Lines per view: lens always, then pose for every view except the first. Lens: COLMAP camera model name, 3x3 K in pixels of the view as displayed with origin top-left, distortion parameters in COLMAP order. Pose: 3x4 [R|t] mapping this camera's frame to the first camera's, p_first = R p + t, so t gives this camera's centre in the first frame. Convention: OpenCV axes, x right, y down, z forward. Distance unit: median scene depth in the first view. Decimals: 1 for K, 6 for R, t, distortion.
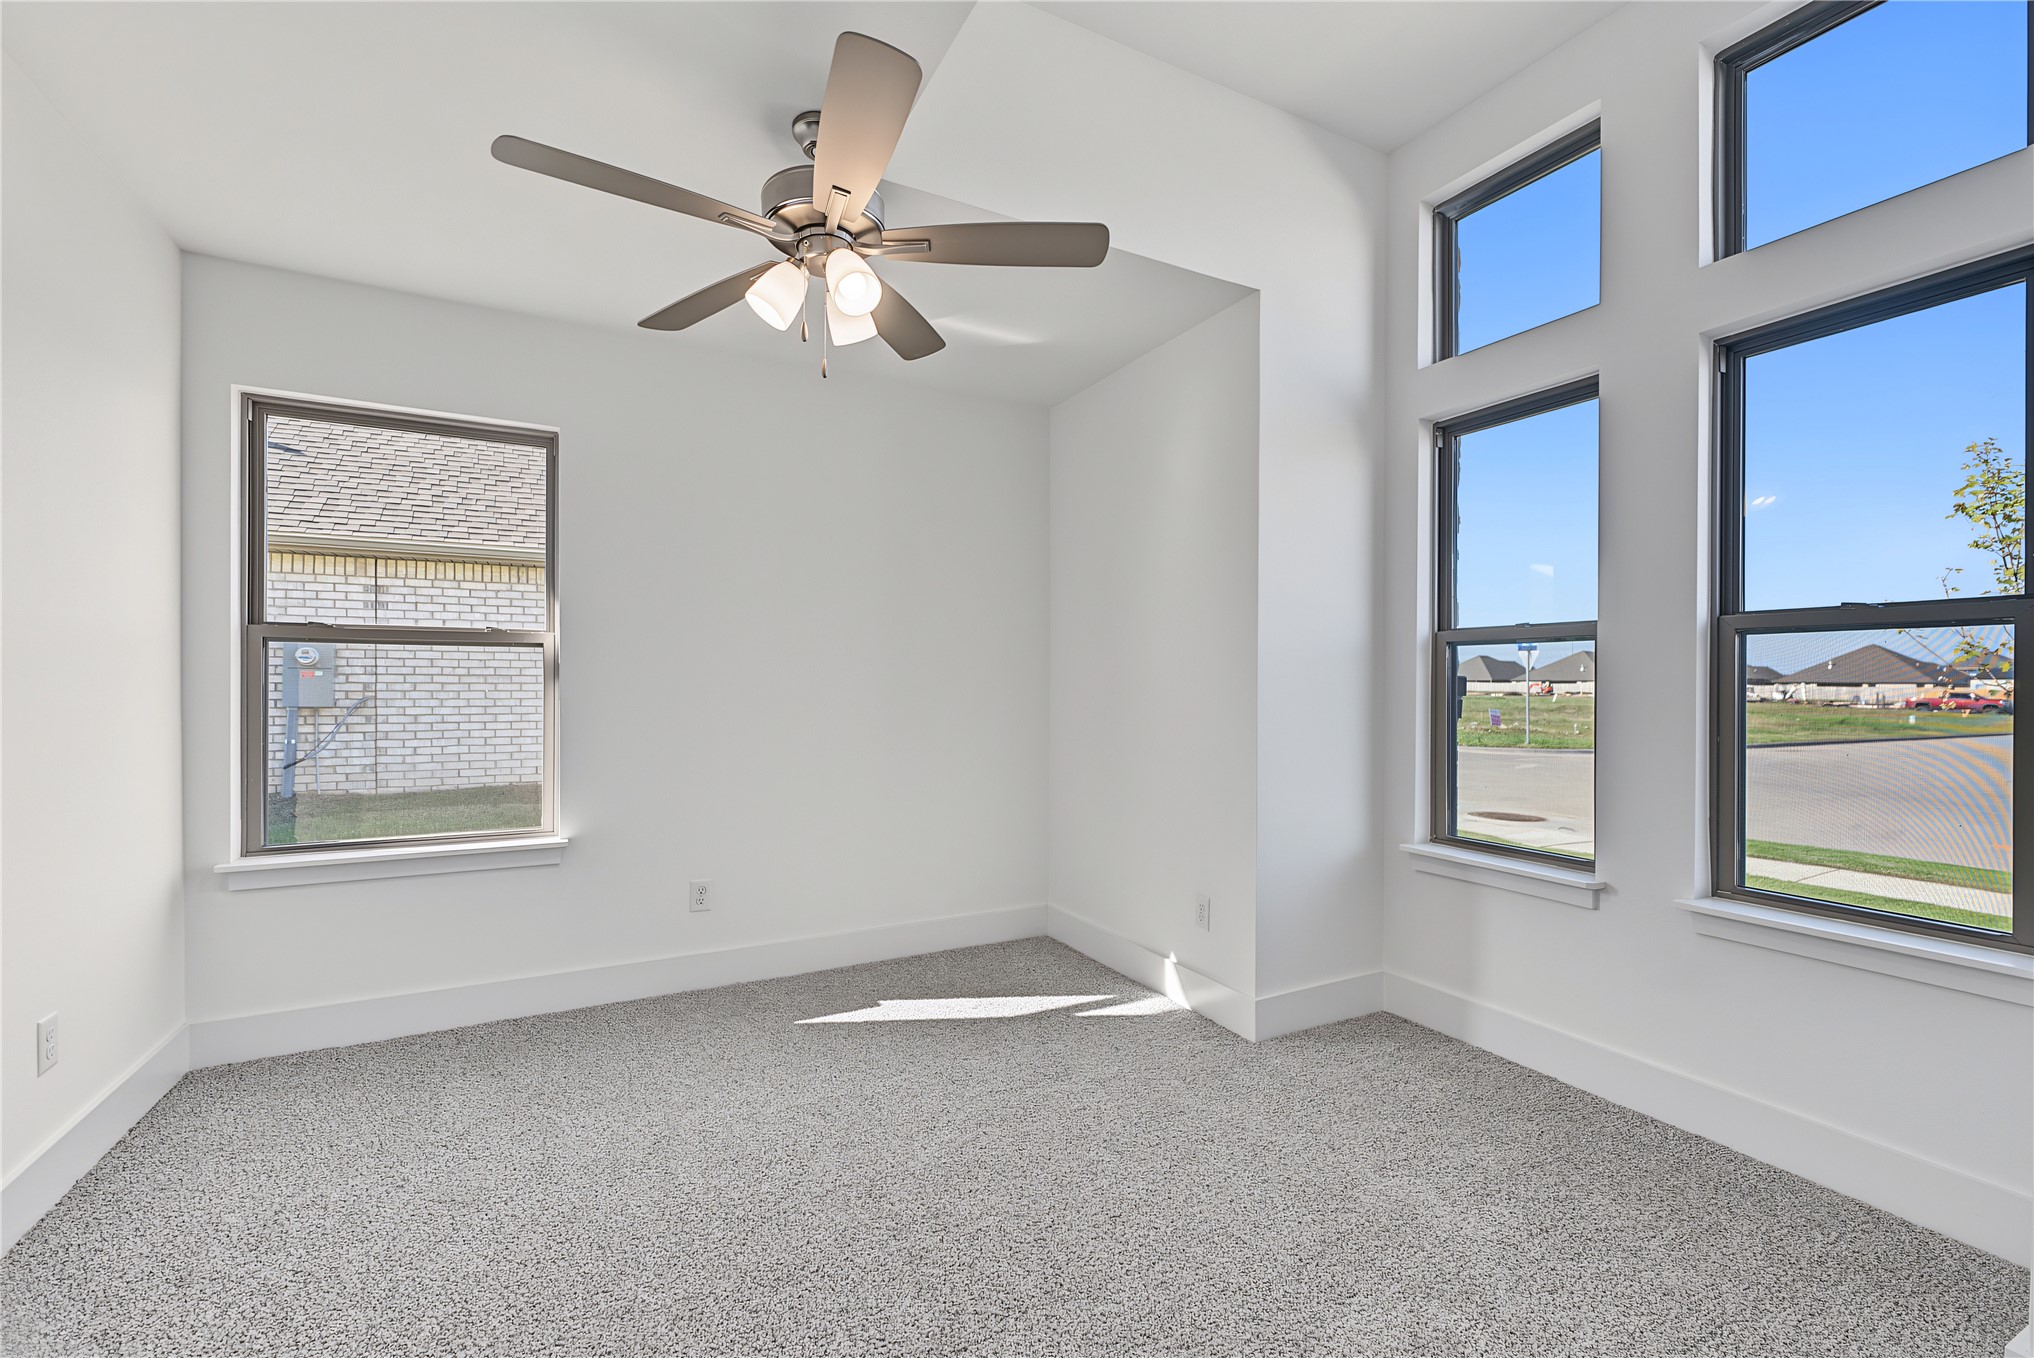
lens RADIAL K [[847.4, 0, 1017.0], [0, 847.4, 679.0], [0, 0, 1]] dist [-0.001733, 0.000044]
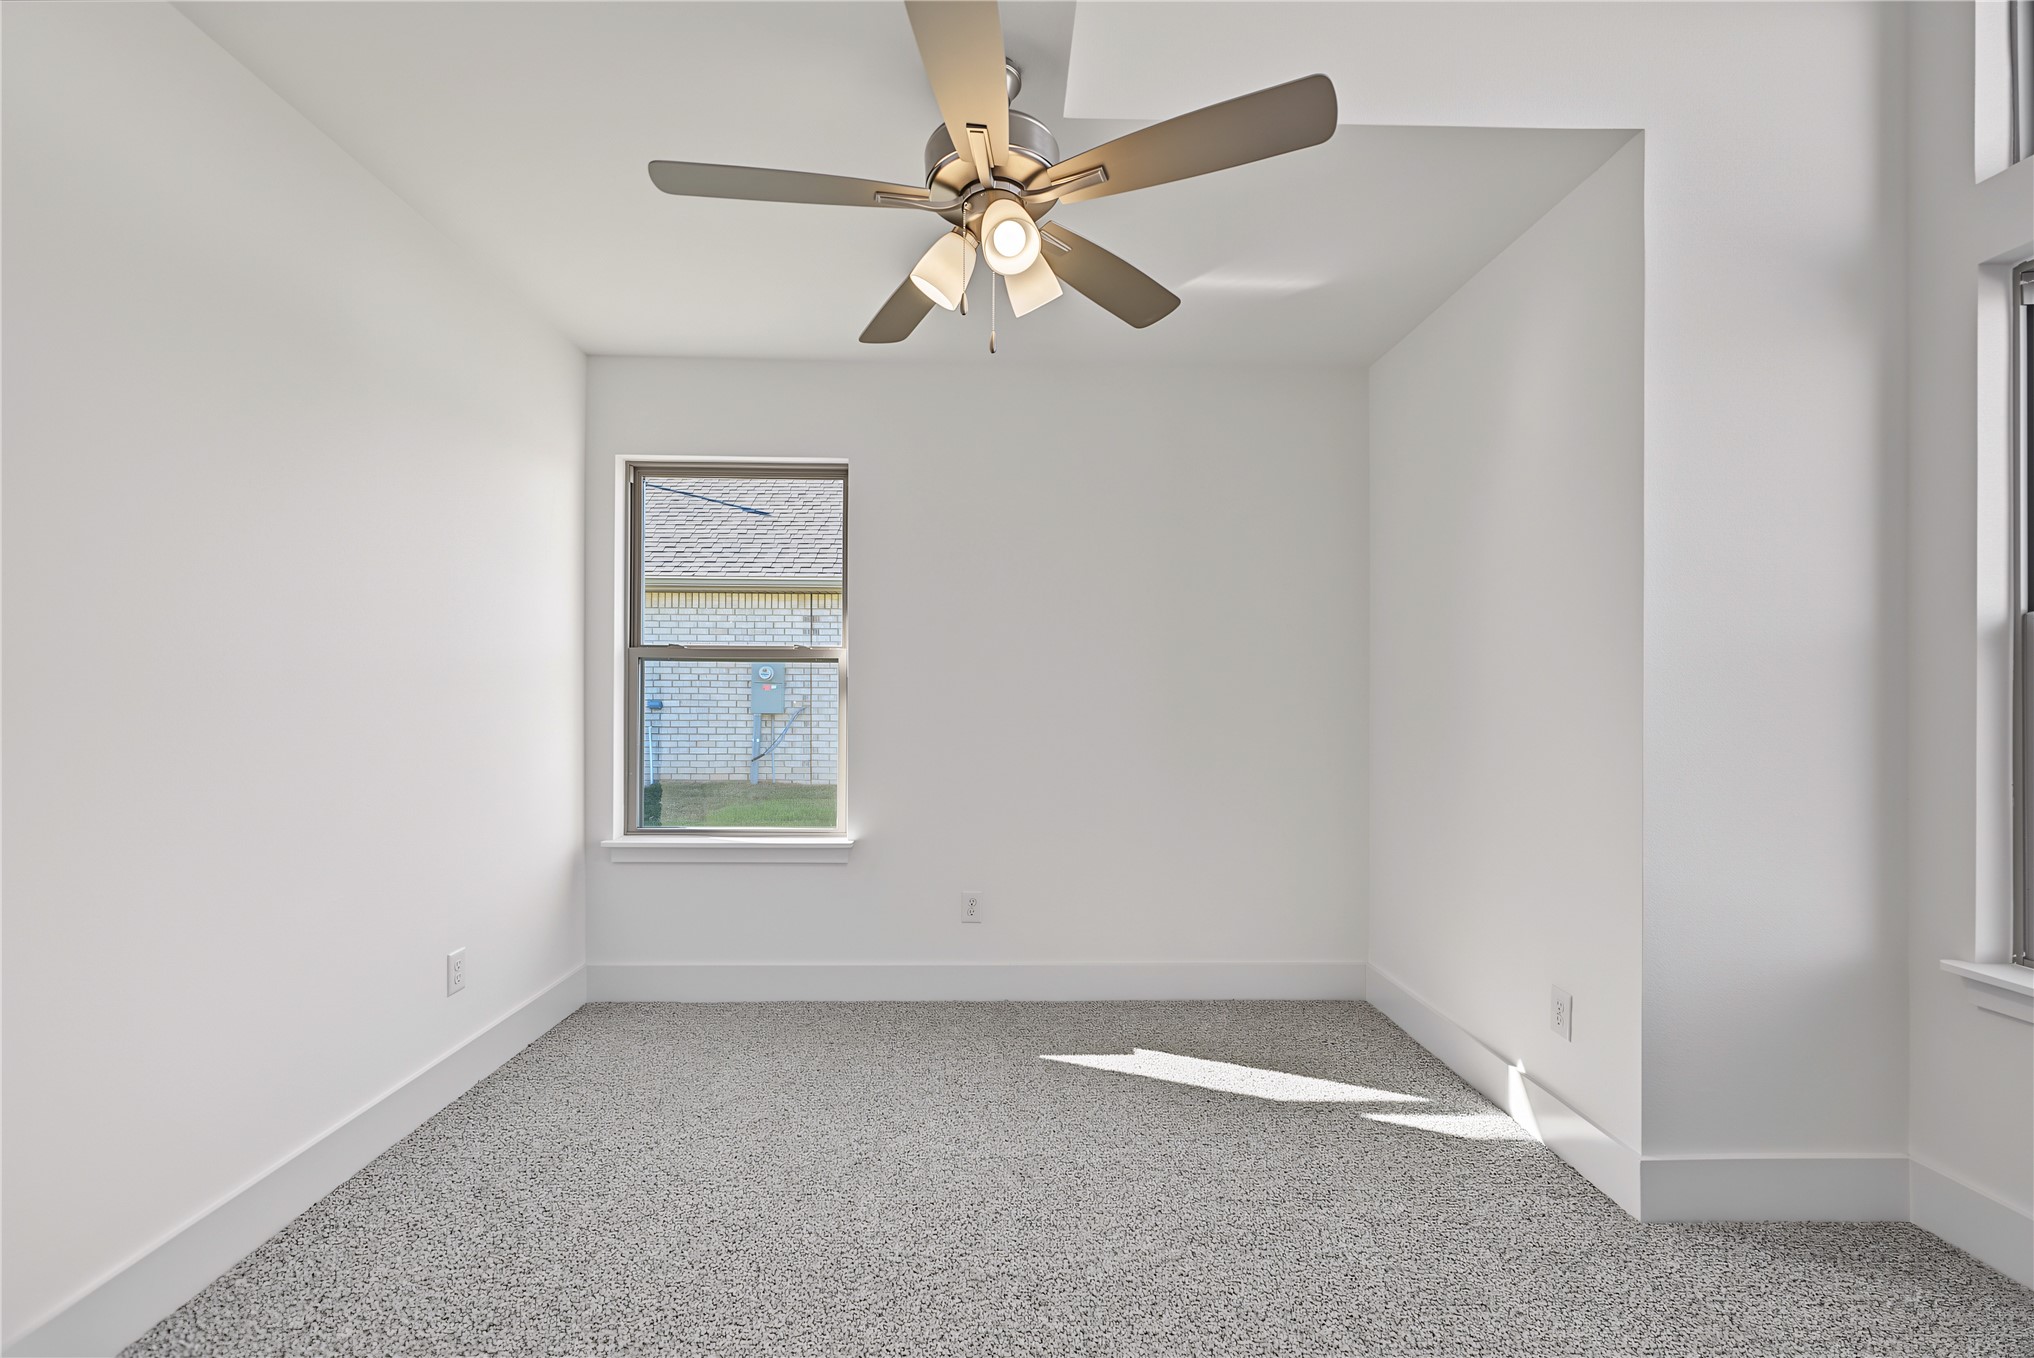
lens RADIAL K [[824.1, 0, 1009.7], [0, 824.1, 685.5], [0, 0, 1]] dist [-0.000405, 0.000231]
pose [[0.892830, -0.002618, -0.450386, 0.117070], [-0.000696, 0.999974, -0.007192, -0.000339], [0.450393, 0.006735, 0.892805, 0.157085]]
